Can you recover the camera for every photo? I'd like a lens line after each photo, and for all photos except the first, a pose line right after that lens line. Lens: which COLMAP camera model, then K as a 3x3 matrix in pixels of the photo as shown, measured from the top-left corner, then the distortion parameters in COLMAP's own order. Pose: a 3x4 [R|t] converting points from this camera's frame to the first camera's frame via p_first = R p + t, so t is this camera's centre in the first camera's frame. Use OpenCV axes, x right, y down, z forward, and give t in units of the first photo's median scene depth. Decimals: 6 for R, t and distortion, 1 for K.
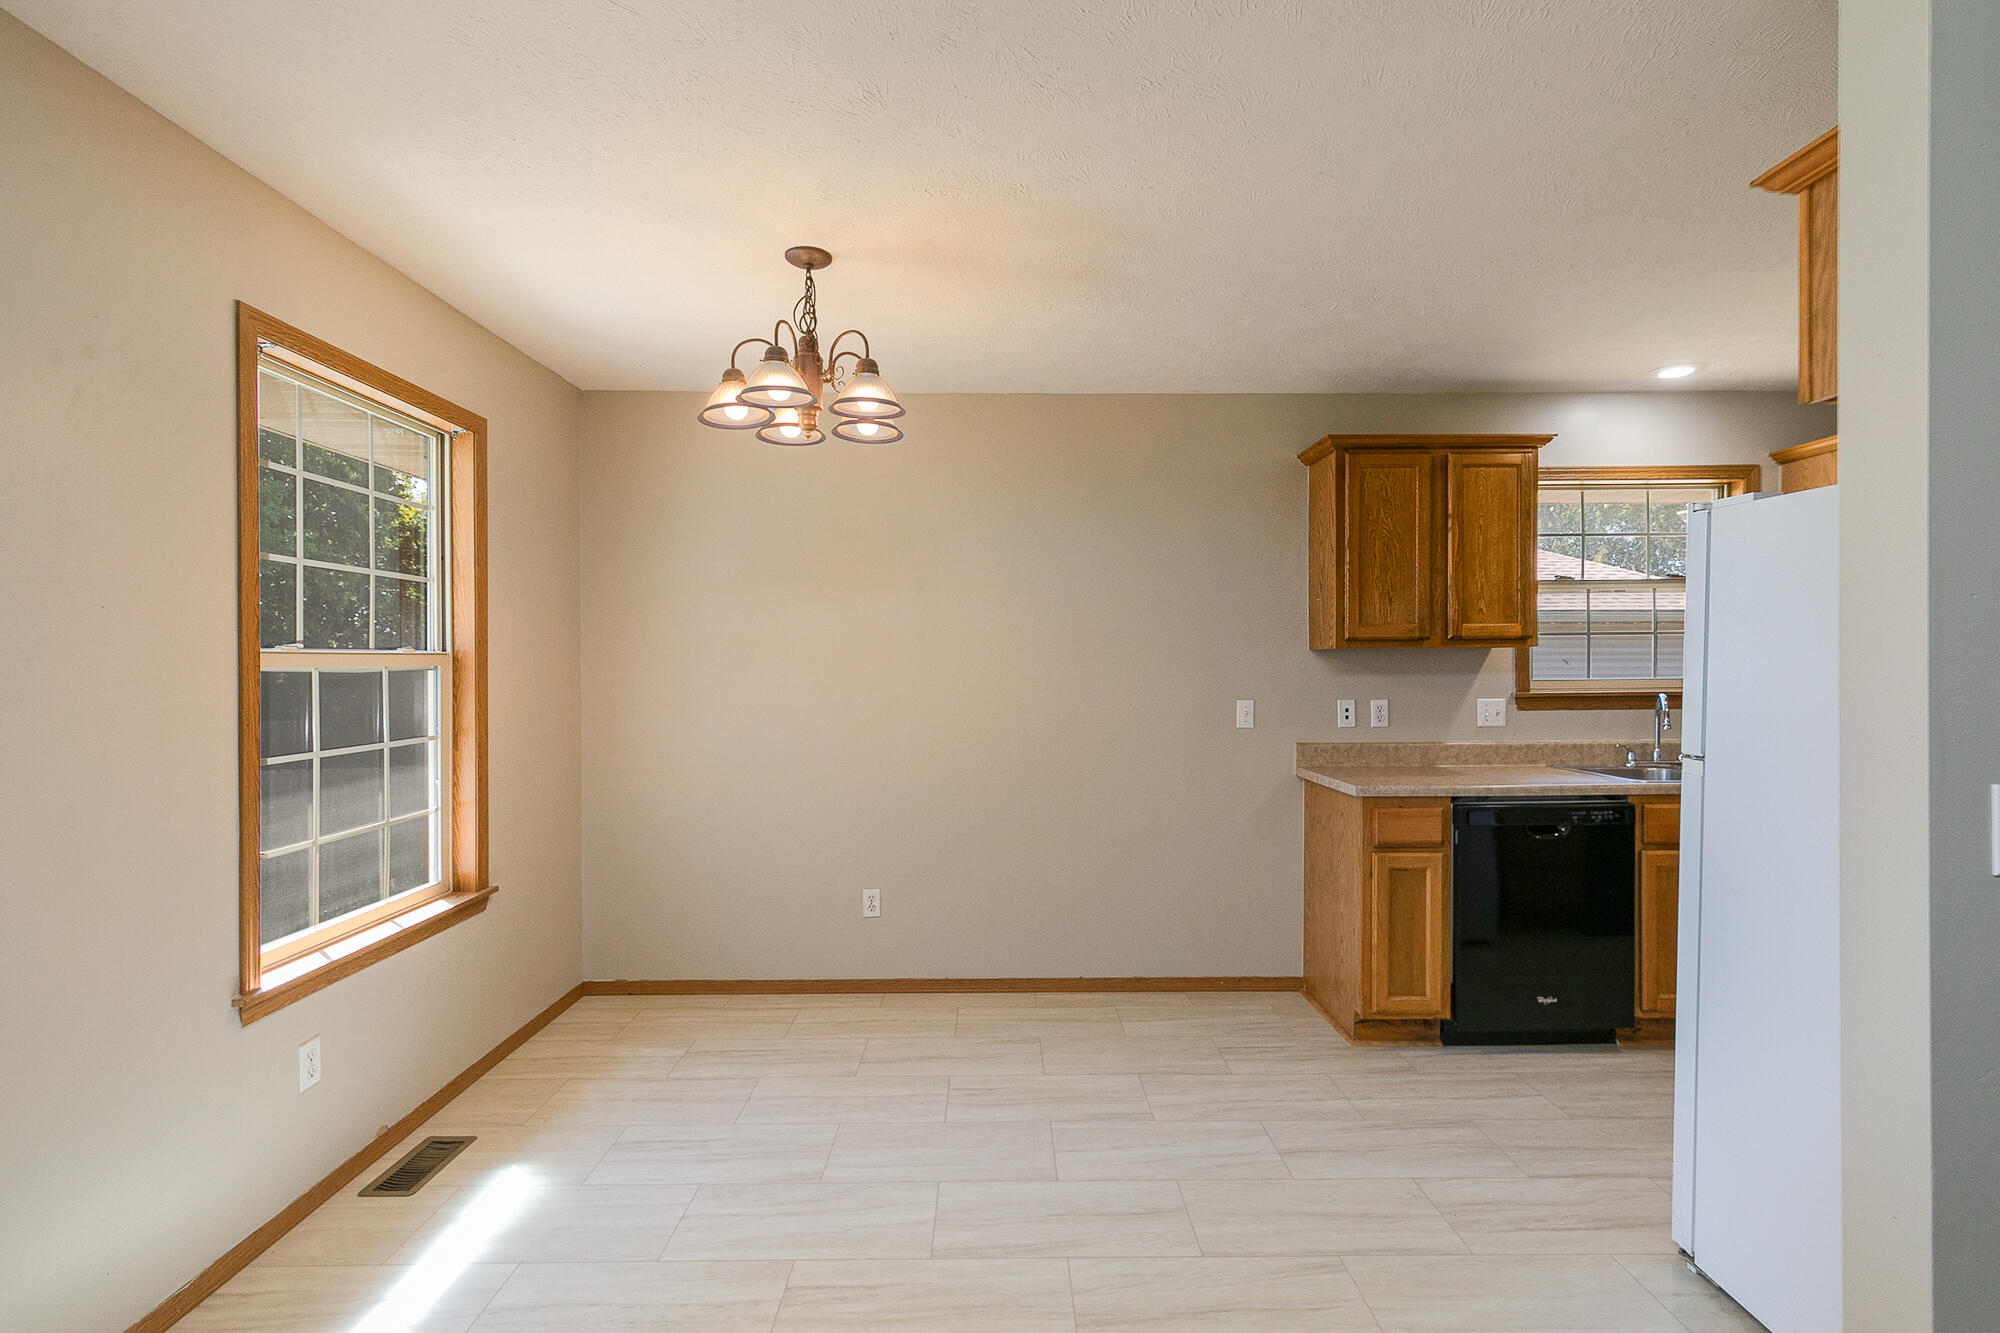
lens RADIAL K [[911.6, 0, 1008.7], [0, 911.6, 665.3], [0, 0, 1]] dist [0.008303, -0.000465]
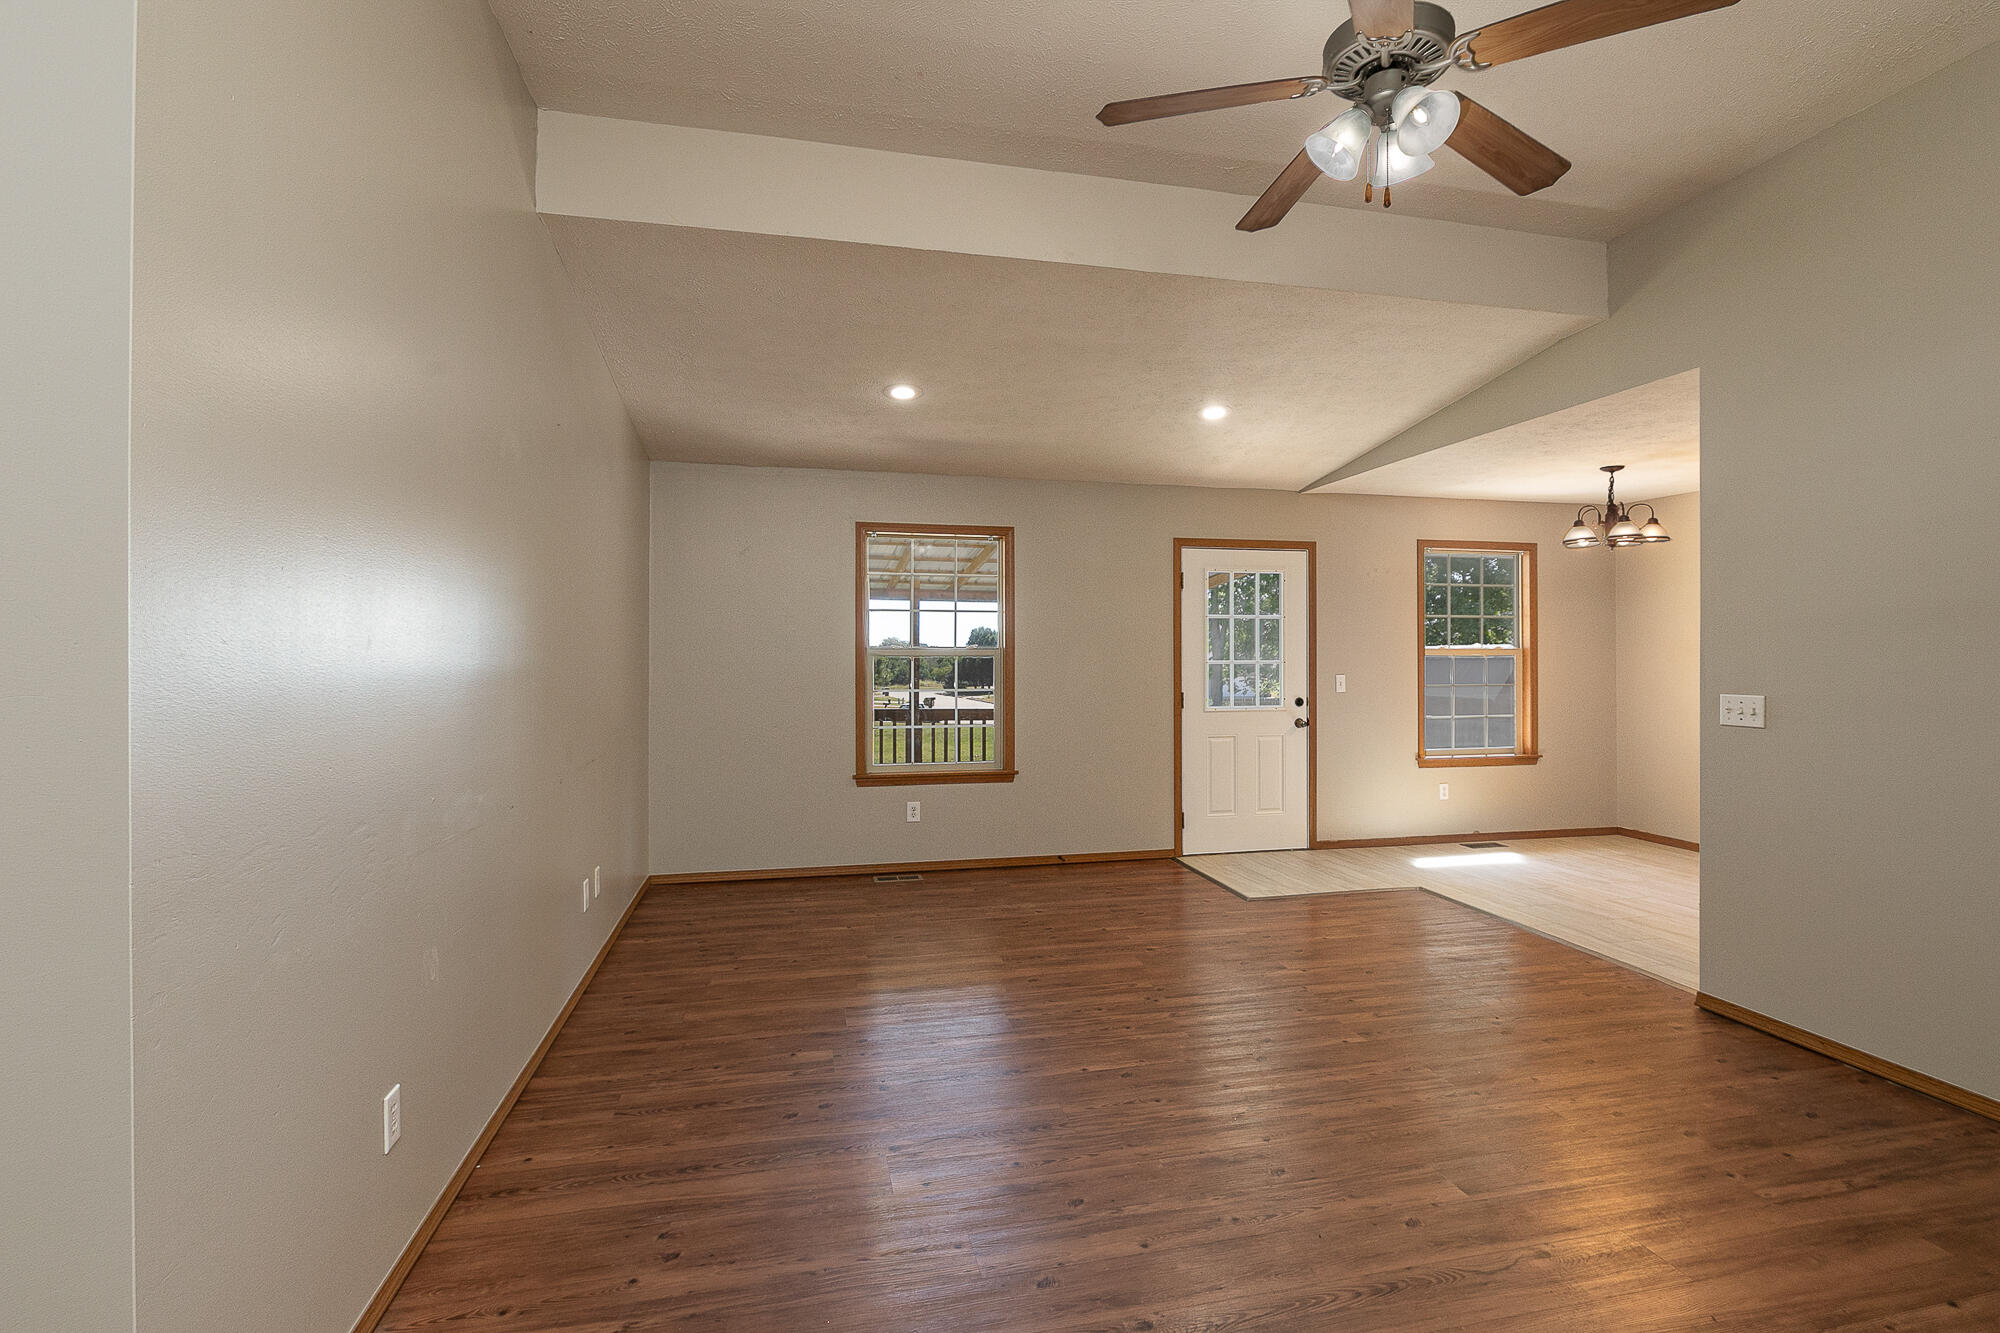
lens RADIAL K [[911.6, 0, 1012.0], [0, 911.6, 657.5], [0, 0, 1]] dist [0.008303, -0.000465]
pose [[0.217785, 0.005316, -0.975982, 1.230935], [-0.003242, 0.999984, 0.004723, 0.003507], [0.975991, 0.002136, 0.217799, -0.672452]]
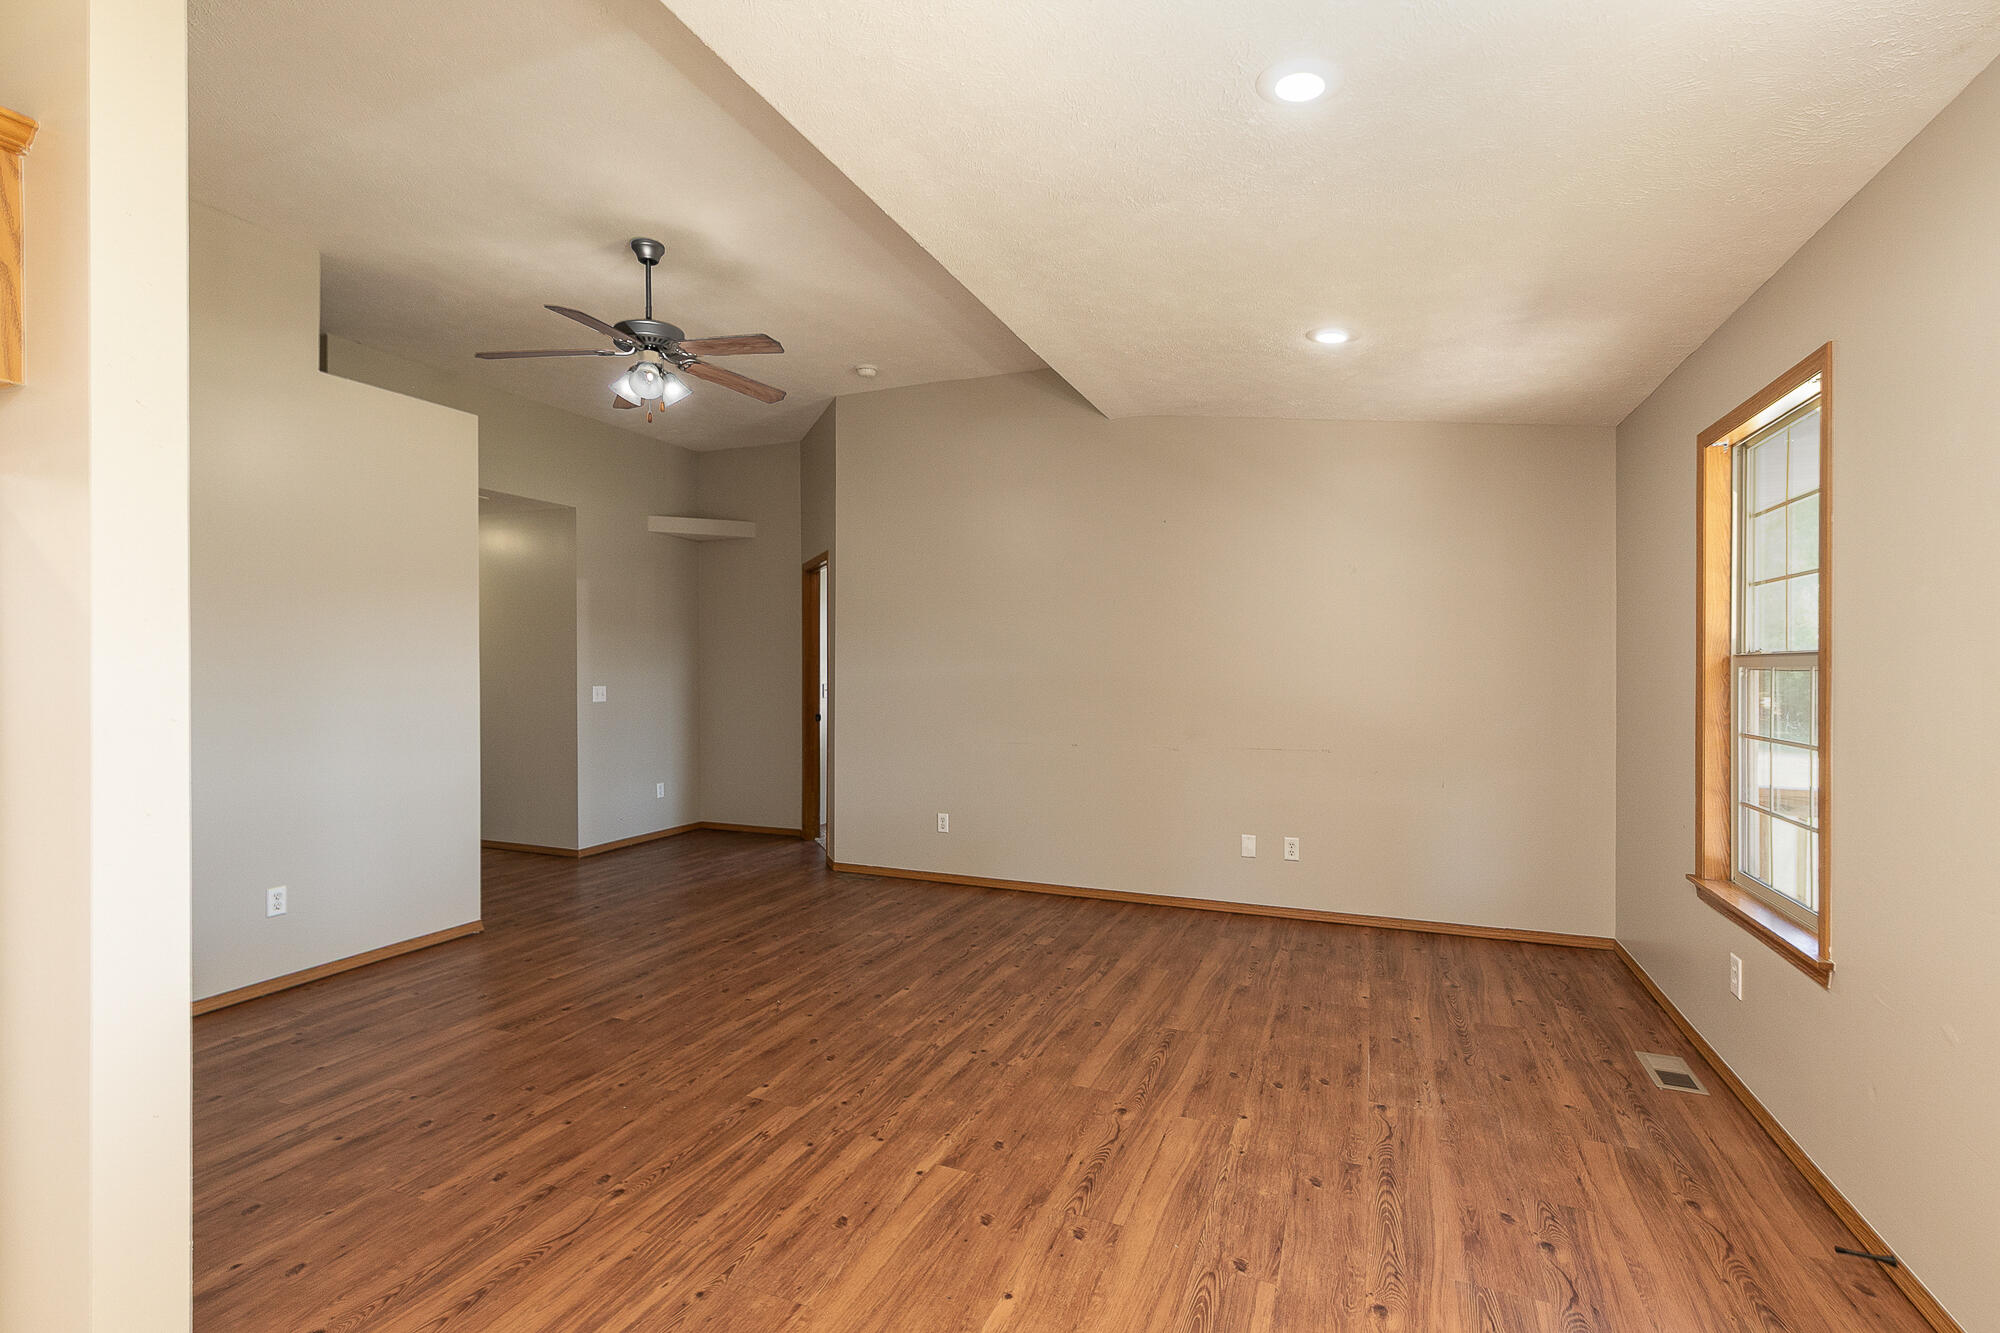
lens RADIAL K [[911.6, 0, 1004.9], [0, 911.6, 672.5], [0, 0, 1]] dist [0.008303, -0.000465]
pose [[-0.924226, -0.002376, 0.381839, -0.199100], [0.000370, 0.999975, 0.007116, 0.005425], [-0.381846, 0.006718, -0.924202, 0.623149]]
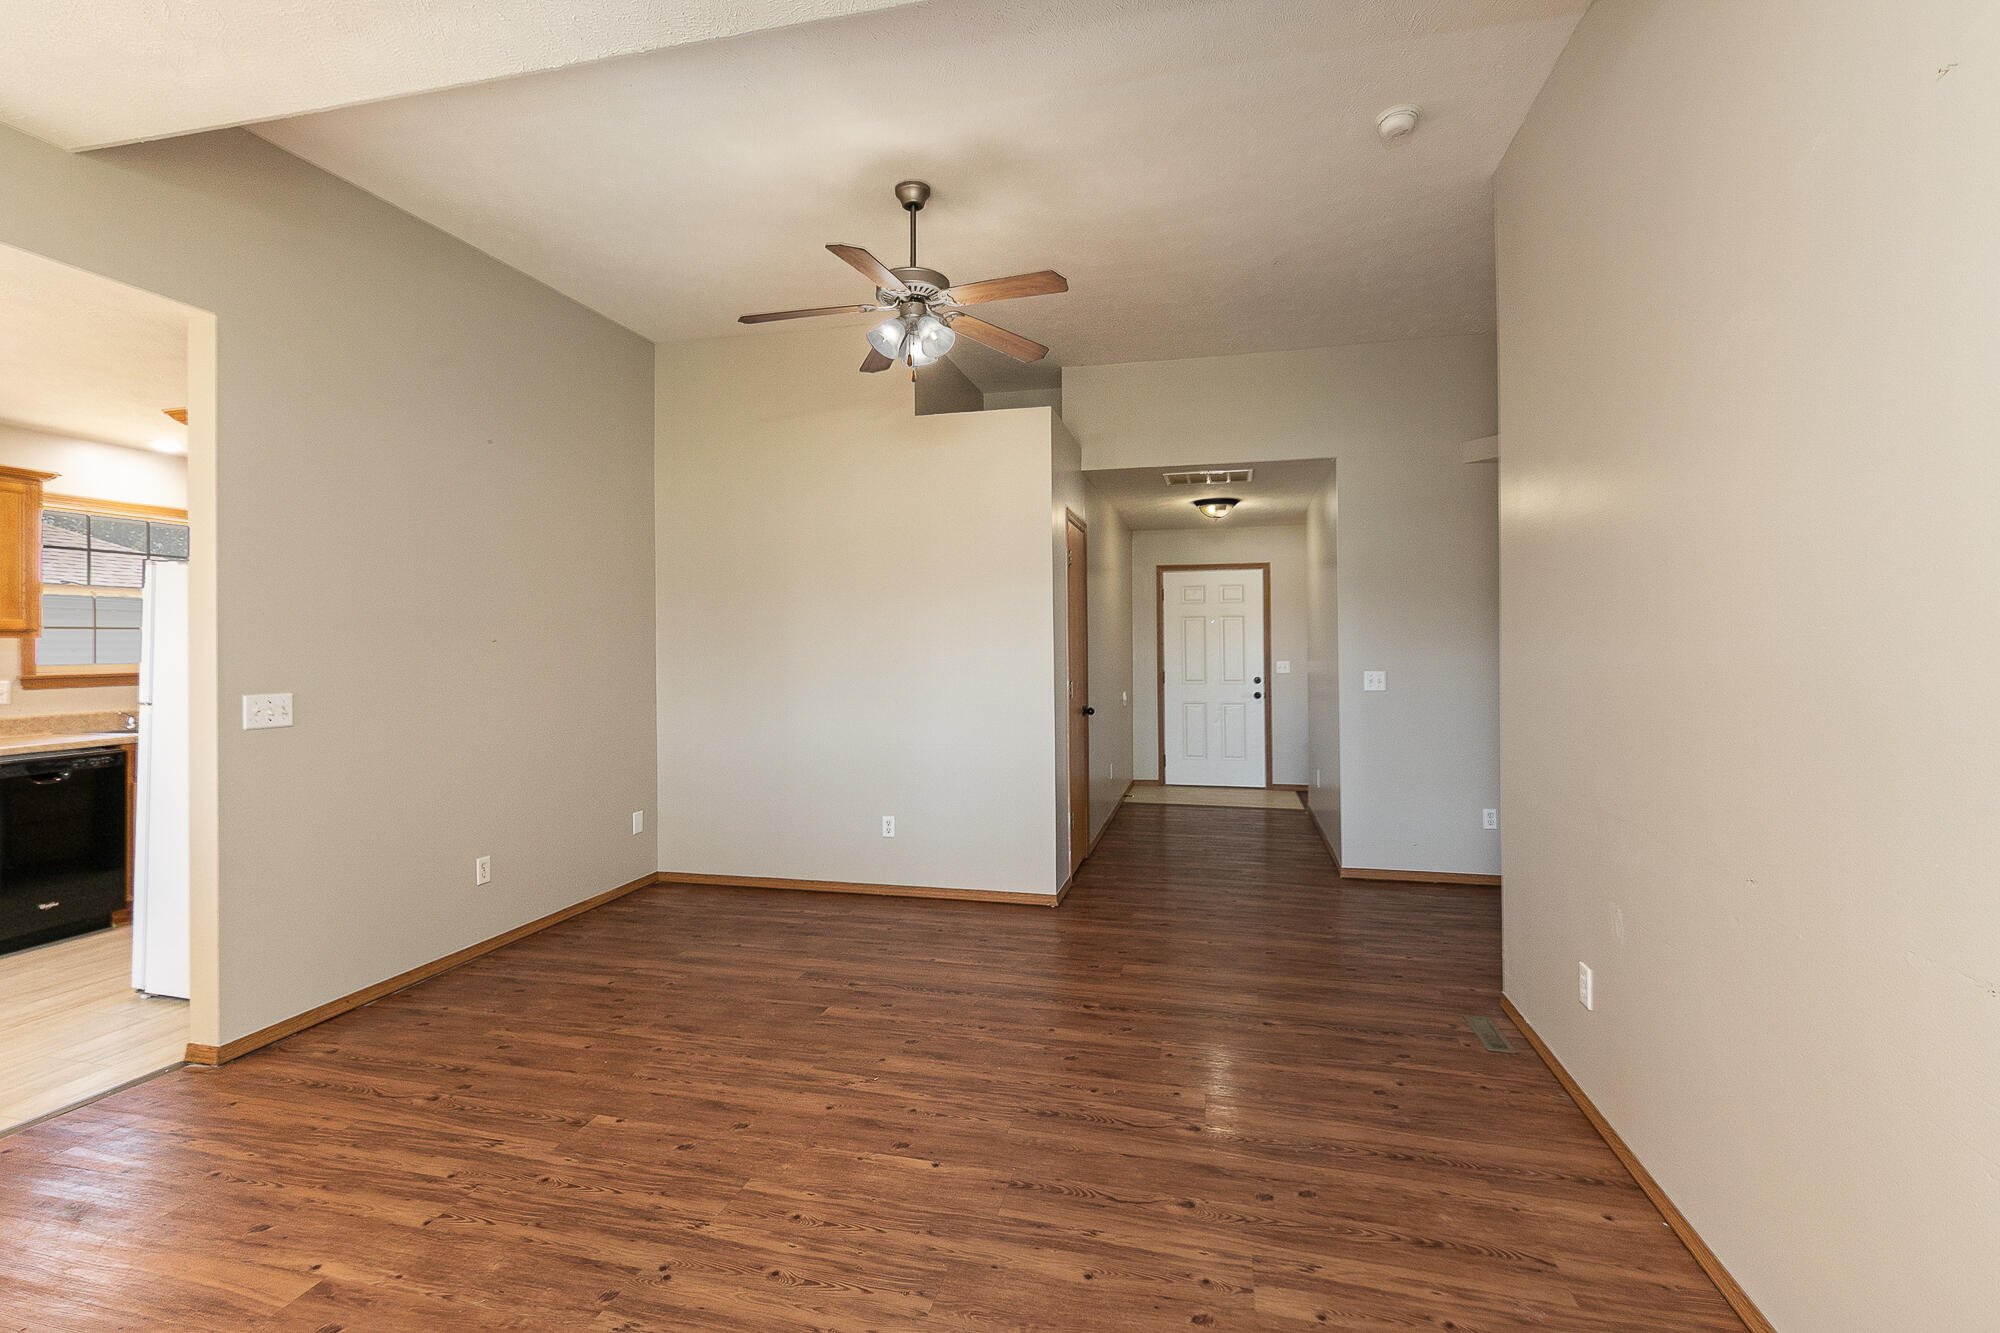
lens RADIAL K [[911.6, 0, 1001.8], [0, 911.6, 647.1], [0, 0, 1]] dist [0.008303, -0.000465]
pose [[0.253635, 0.000259, 0.967300, -0.332865], [0.007582, 0.999969, -0.002255, 0.005743], [-0.967270, 0.007906, 0.253625, -0.642669]]
